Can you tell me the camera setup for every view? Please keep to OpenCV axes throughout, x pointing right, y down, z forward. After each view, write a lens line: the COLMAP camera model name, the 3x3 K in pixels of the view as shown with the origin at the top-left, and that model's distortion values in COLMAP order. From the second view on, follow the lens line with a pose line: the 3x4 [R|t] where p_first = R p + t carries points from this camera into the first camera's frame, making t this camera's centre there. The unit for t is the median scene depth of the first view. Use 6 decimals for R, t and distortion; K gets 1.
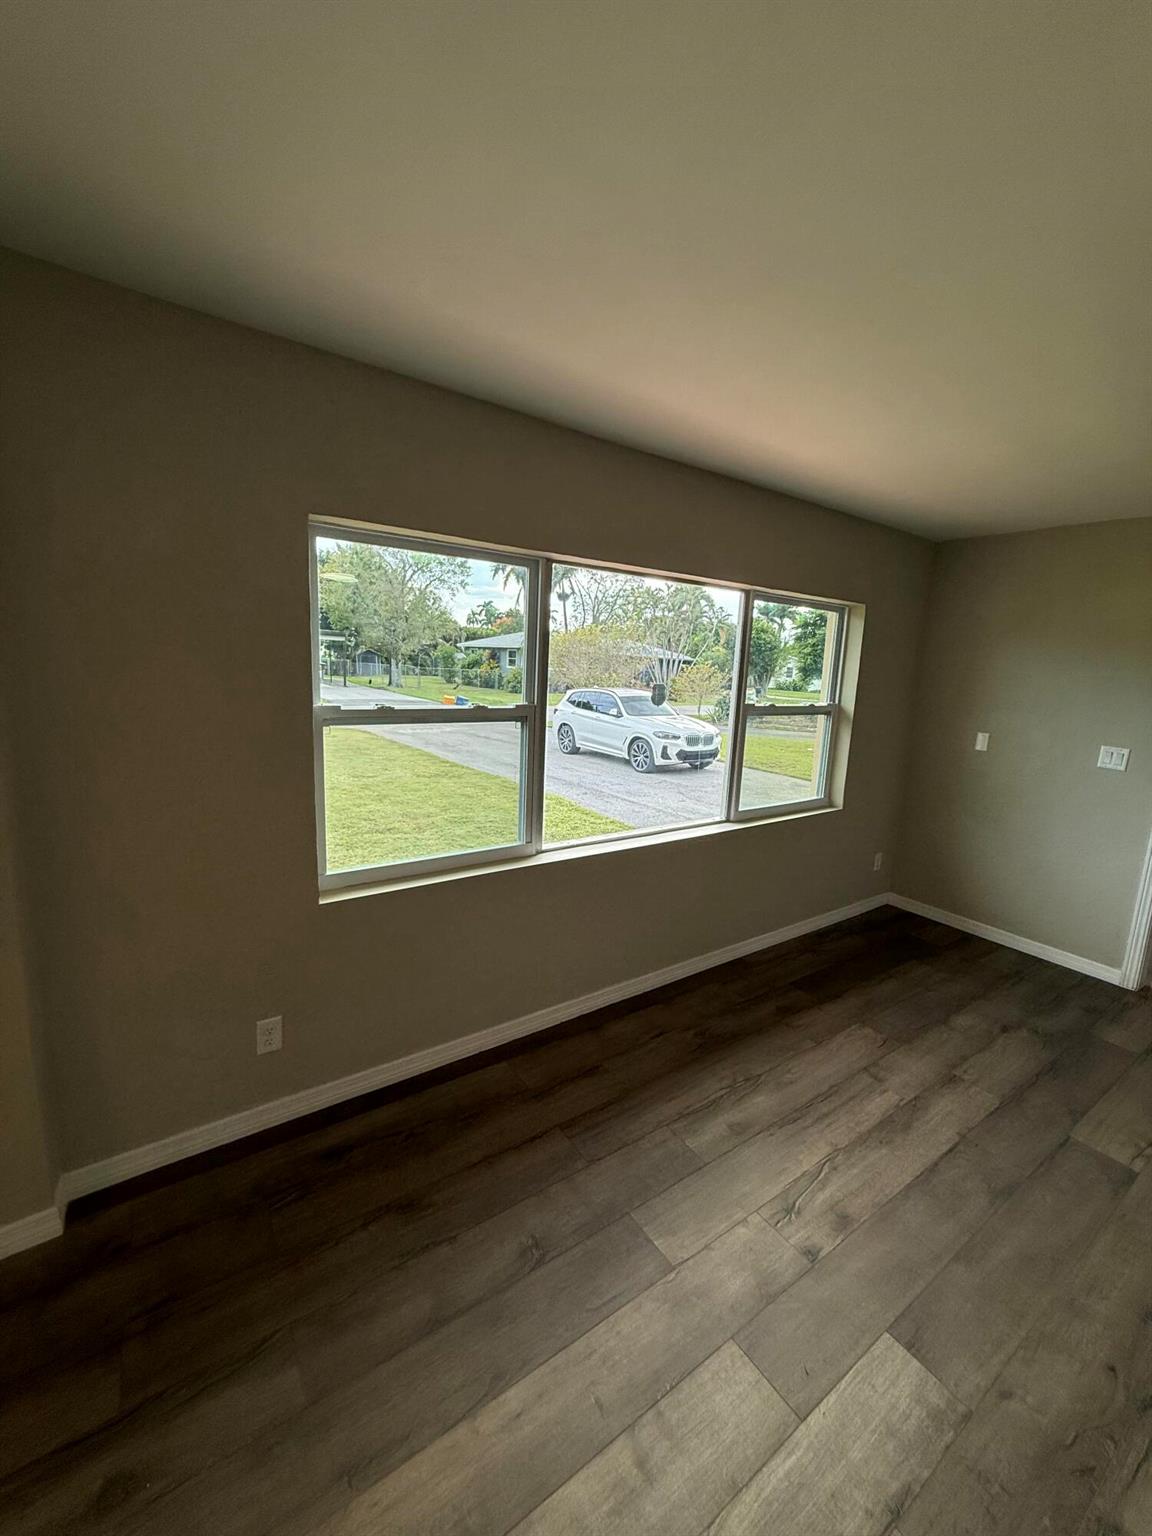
lens RADIAL K [[614.9, 0, 579.0], [0, 614.9, 765.2], [0, 0, 1]] dist [0.001255, -0.000097]
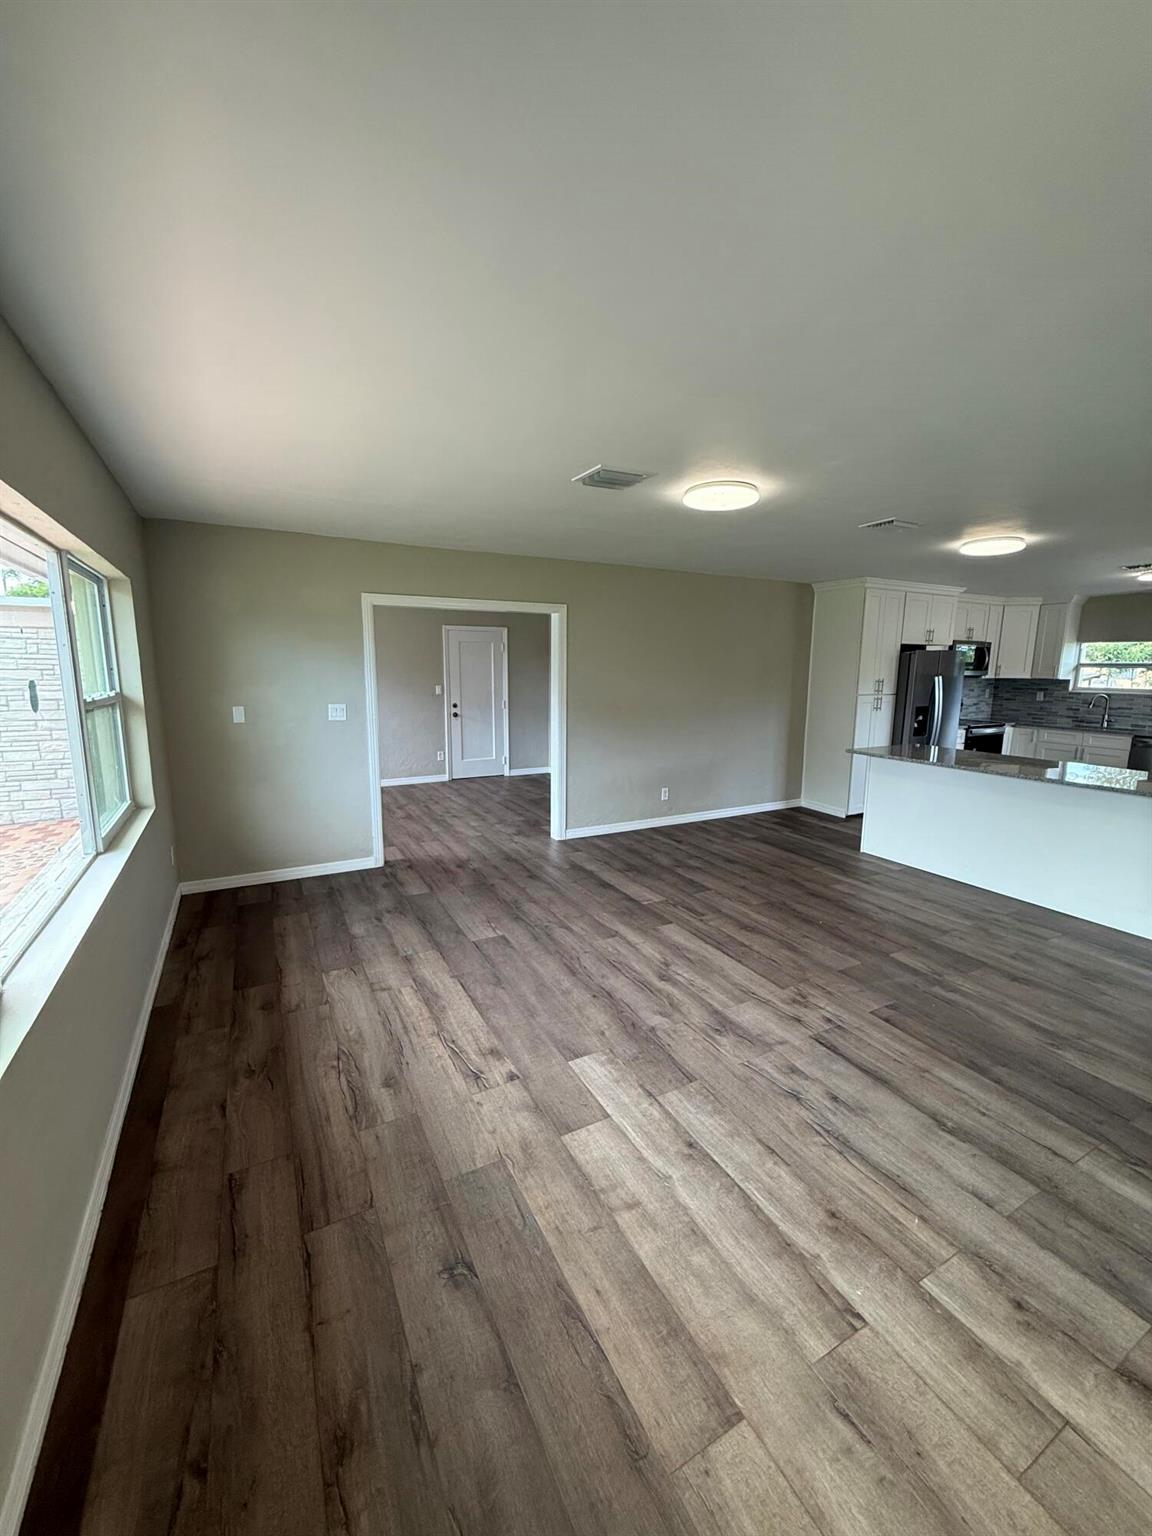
lens RADIAL K [[614.9, 0, 579.0], [0, 614.9, 765.2], [0, 0, 1]] dist [0.001255, -0.000097]
pose [[0.110873, -0.205311, 0.972396, -0.527859], [0.166653, 0.968415, 0.185469, -0.076083], [-0.979762, 0.141490, 0.141587, 0.365526]]
